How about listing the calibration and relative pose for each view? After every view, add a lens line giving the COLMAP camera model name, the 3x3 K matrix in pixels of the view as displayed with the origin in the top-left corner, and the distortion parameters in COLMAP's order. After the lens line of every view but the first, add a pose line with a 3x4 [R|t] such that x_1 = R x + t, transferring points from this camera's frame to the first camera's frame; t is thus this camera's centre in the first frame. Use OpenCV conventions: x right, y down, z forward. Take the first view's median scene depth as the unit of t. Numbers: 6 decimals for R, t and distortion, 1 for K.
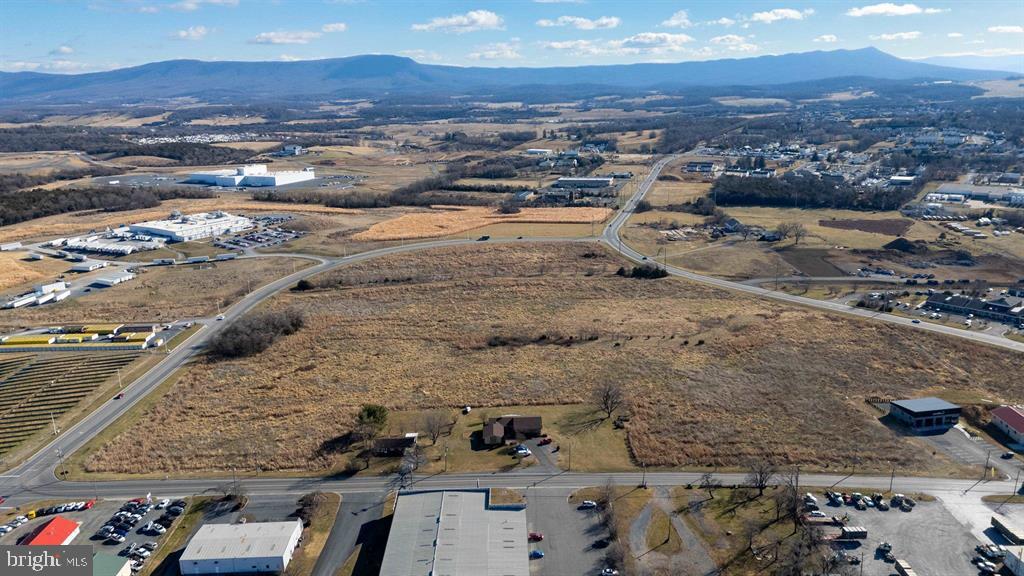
lens RADIAL K [[750.2, 0, 512.0], [0, 750.2, 288.0], [0, 0, 1]] dist [0.085174, -0.091260]
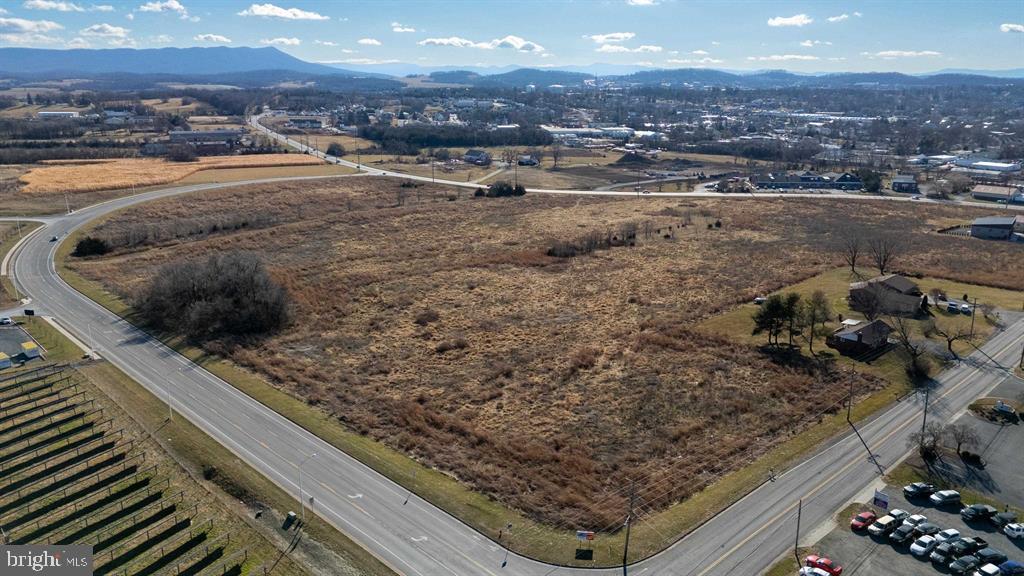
lens RADIAL K [[750.2, 0, 512.0], [0, 750.2, 288.0], [0, 0, 1]] dist [0.085174, -0.091260]
pose [[0.738920, -0.159347, 0.654680, -0.356578], [0.160465, 0.985294, 0.058704, 0.036205], [-0.654407, 0.061675, 0.753623, 0.315658]]
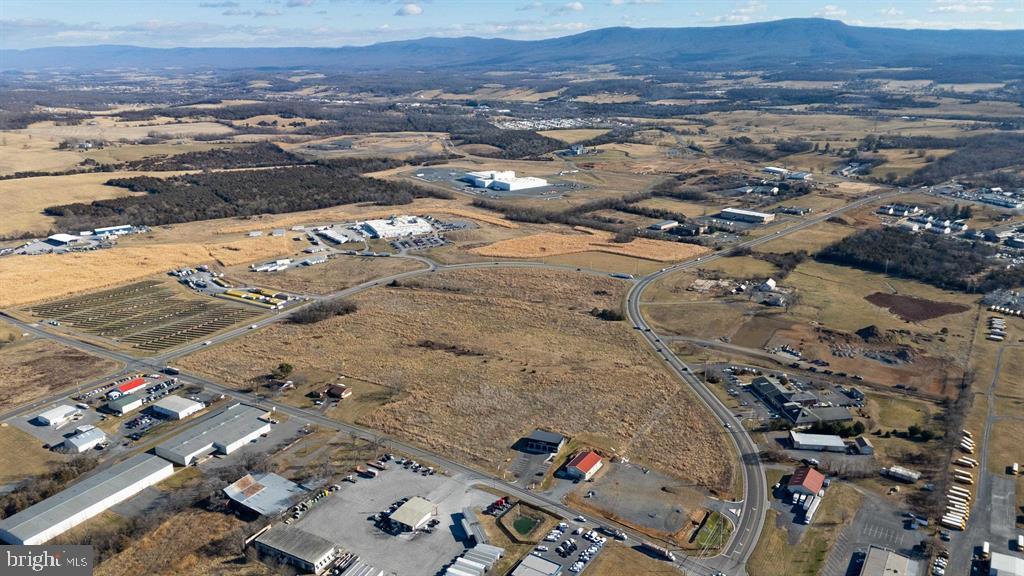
lens RADIAL K [[750.2, 0, 512.0], [0, 750.2, 288.0], [0, 0, 1]] dist [0.085174, -0.091260]
pose [[0.851841, 0.166949, -0.496483, 0.608861], [-0.140013, 0.985931, 0.091306, -0.146216], [0.504741, -0.008264, 0.863231, -0.202179]]
